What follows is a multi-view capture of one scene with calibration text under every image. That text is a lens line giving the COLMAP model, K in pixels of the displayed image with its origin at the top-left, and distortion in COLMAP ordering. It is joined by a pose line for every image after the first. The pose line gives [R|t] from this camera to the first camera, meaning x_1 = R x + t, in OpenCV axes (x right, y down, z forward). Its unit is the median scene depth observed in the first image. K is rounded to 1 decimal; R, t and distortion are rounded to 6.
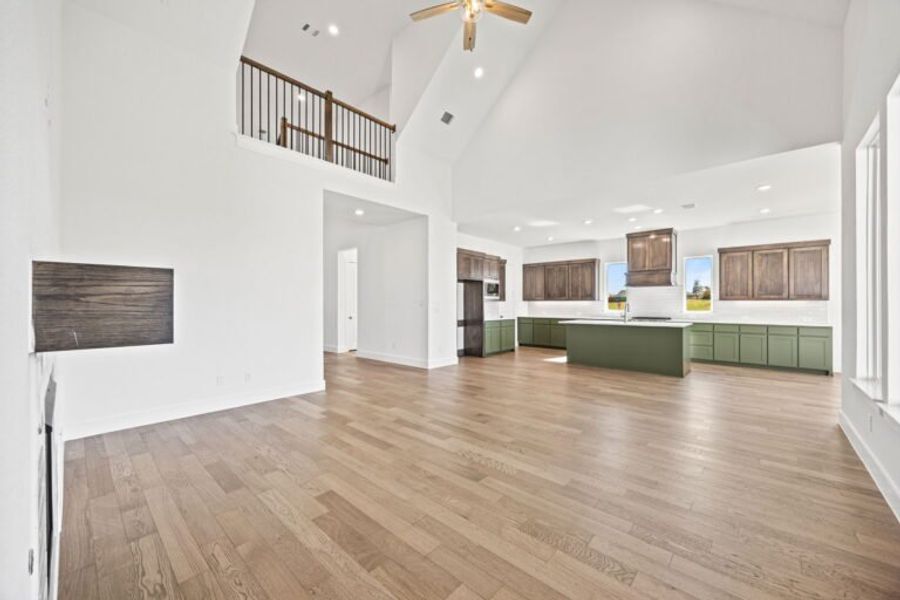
lens RADIAL K [[348.5, 0, 463.5], [0, 348.5, 305.3], [0, 0, 1]] dist [-0.000818, 0.000060]
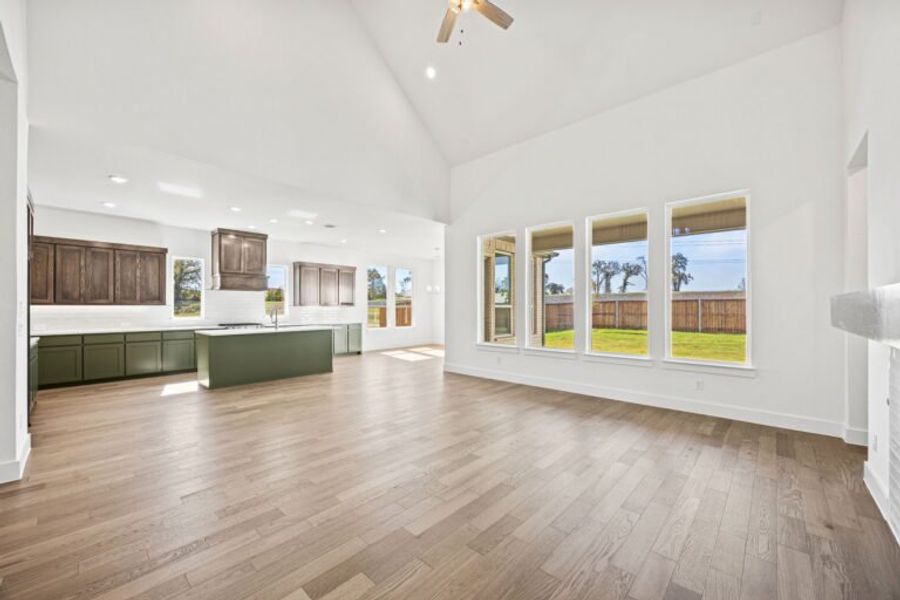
lens RADIAL K [[348.5, 0, 453.1], [0, 348.5, 305.3], [0, 0, 1]] dist [-0.000818, 0.000060]
pose [[0.033697, 0.009171, 0.999390, -0.377598], [0.008761, 0.999917, -0.009471, -0.001373], [-0.999394, 0.009075, 0.033614, 0.401288]]
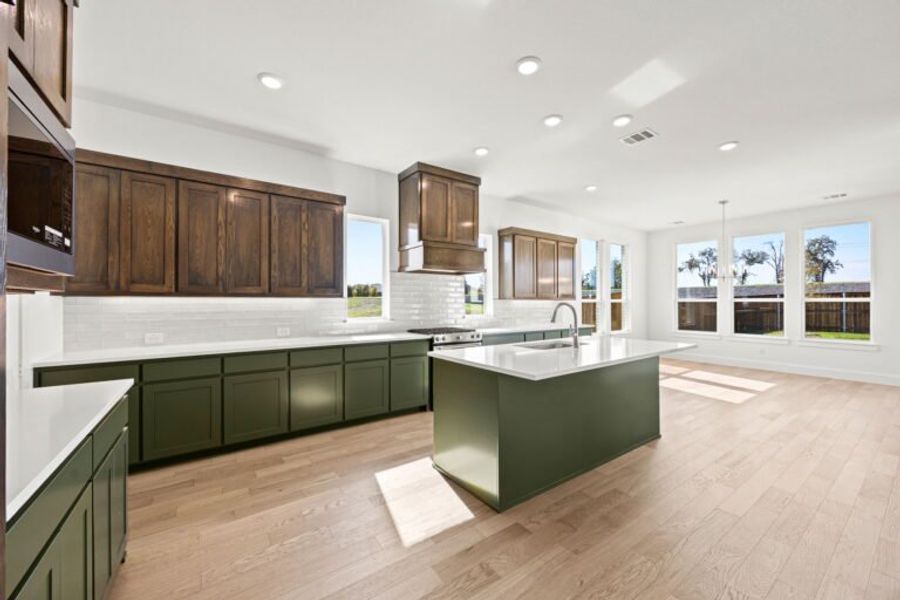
lens RADIAL K [[348.5, 0, 452.9], [0, 348.5, 300.0], [0, 0, 1]] dist [-0.000818, 0.000060]
pose [[0.244243, 0.009318, 0.969669, 0.007211], [0.008665, 0.999893, -0.011791, -0.005608], [-0.969675, 0.011282, 0.244136, 0.850564]]
